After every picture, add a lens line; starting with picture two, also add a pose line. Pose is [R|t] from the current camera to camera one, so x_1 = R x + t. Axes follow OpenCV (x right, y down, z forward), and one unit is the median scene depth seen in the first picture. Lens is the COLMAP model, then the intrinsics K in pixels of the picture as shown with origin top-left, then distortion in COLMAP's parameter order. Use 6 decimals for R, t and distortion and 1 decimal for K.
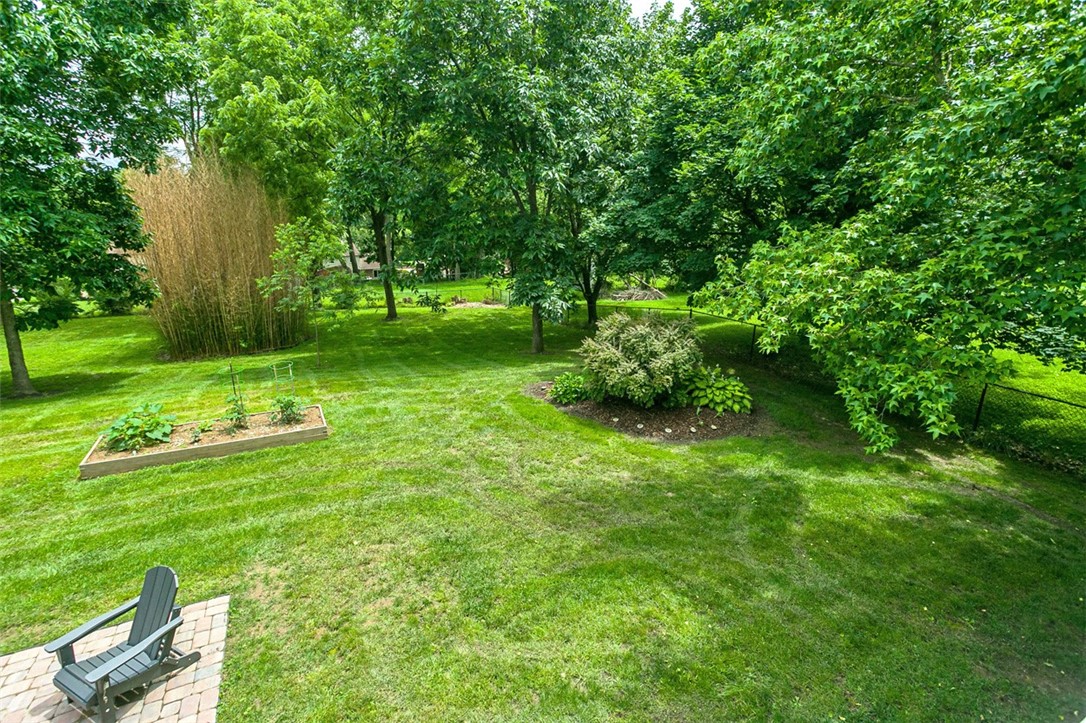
lens RADIAL K [[526.2, 0, 541.7], [0, 526.2, 356.3], [0, 0, 1]] dist [-0.042555, 0.030256]
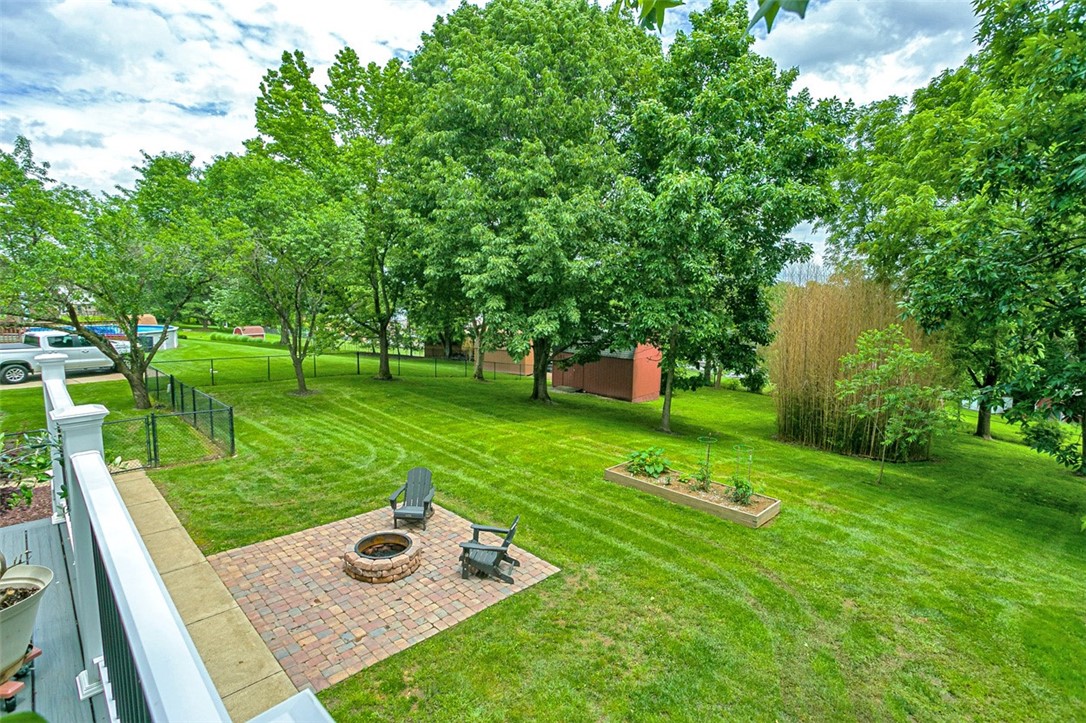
lens RADIAL K [[524.7, 0, 530.0], [0, 524.7, 353.6], [0, 0, 1]] dist [-0.057229, 0.036558]
pose [[0.302697, 0.098110, -0.948024, 0.368492], [-0.288404, 0.957483, 0.007004, -0.049413], [0.908404, 0.271294, 0.318122, 0.177805]]
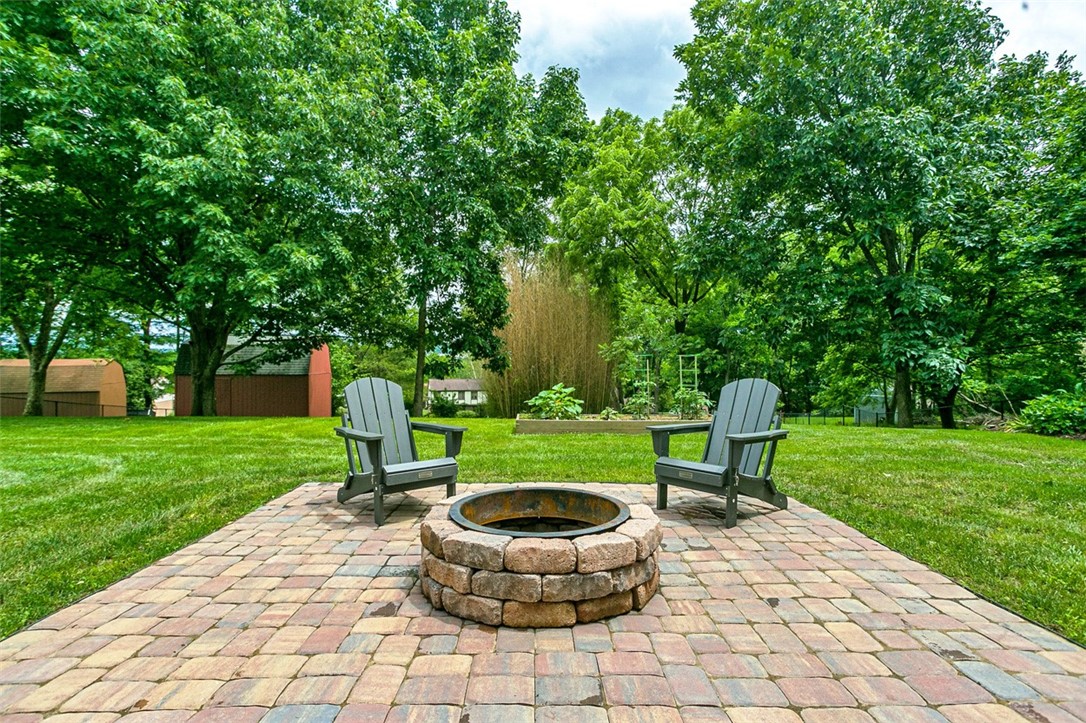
lens RADIAL K [[526.2, 0, 541.7], [0, 526.2, 356.3], [0, 0, 1]] dist [-0.042555, 0.030256]
pose [[0.897895, -0.025371, -0.439478, -0.312225], [-0.107130, 0.955730, -0.274051, 0.301426], [0.426975, 0.293151, 0.855427, 0.071785]]
